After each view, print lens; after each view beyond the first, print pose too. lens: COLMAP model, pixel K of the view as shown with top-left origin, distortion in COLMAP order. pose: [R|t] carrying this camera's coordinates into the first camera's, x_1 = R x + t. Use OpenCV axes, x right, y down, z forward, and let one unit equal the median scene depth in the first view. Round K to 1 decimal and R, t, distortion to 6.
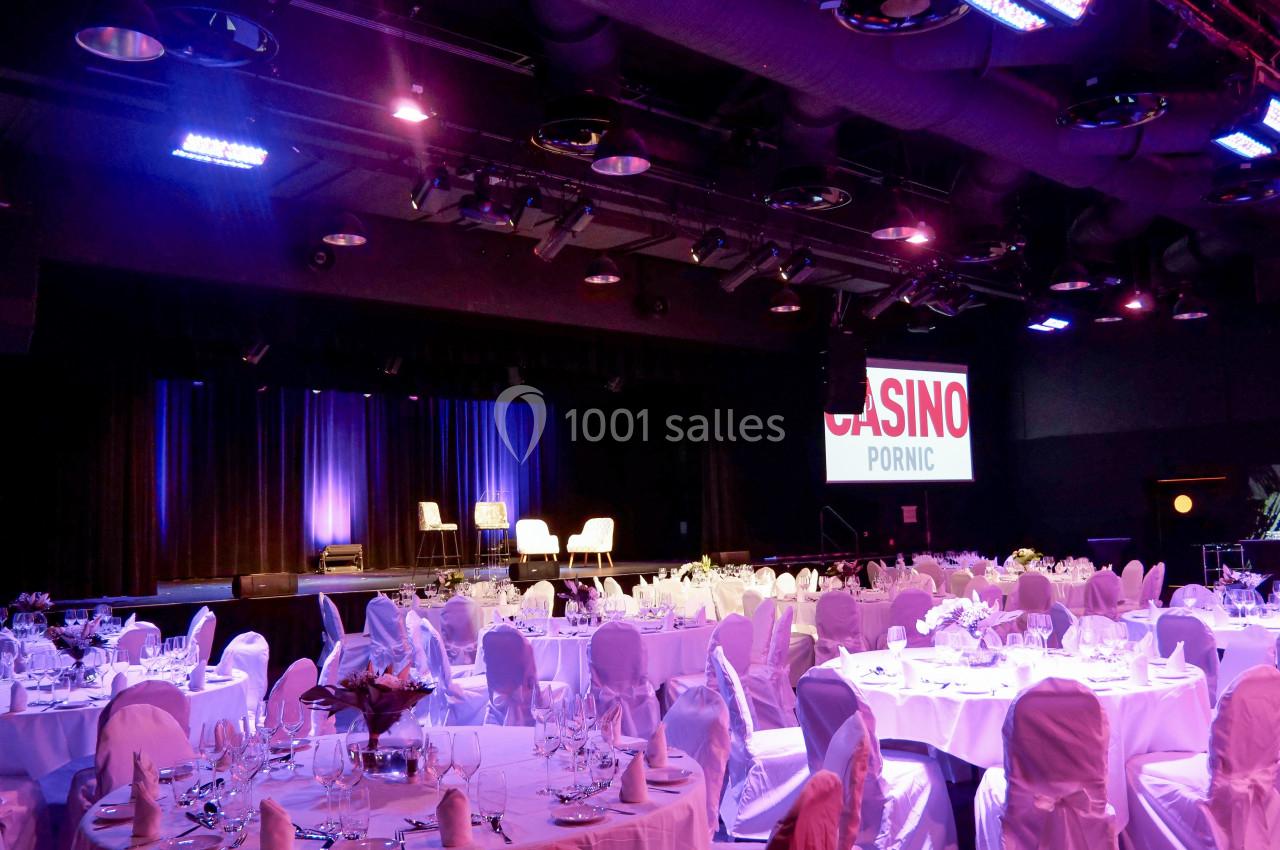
lens RADIAL K [[1150.4, 0, 640.0], [0, 1150.4, 425.0], [0, 0, 1]] dist [0.056684, 0.004599]
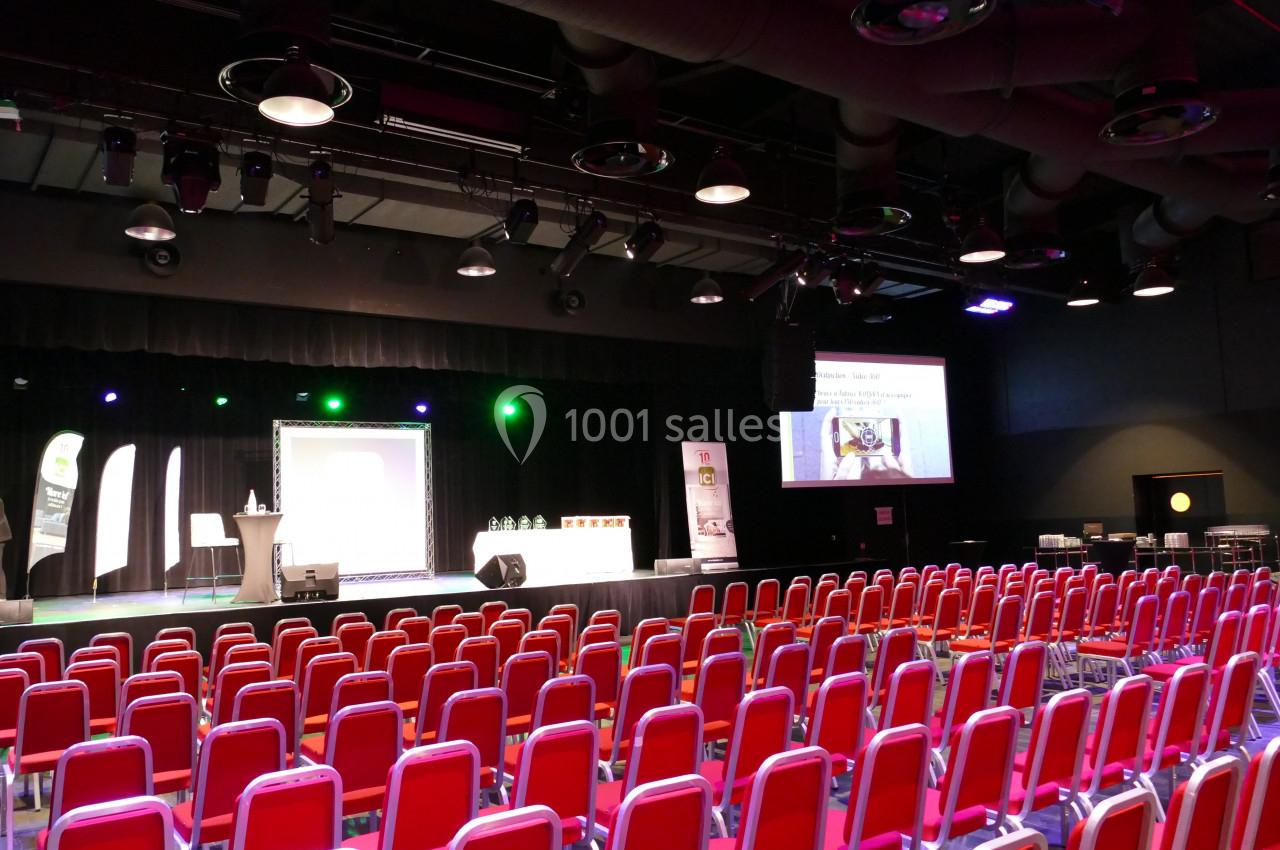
lens RADIAL K [[1016.2, 0, 640.0], [0, 1016.2, 425.0], [0, 0, 1]] dist [0.015534, -0.000624]
pose [[0.991612, -0.020180, -0.127668, 0.175188], [0.019280, 0.999780, -0.008288, 0.006708], [0.127807, 0.005757, 0.991782, 0.173193]]
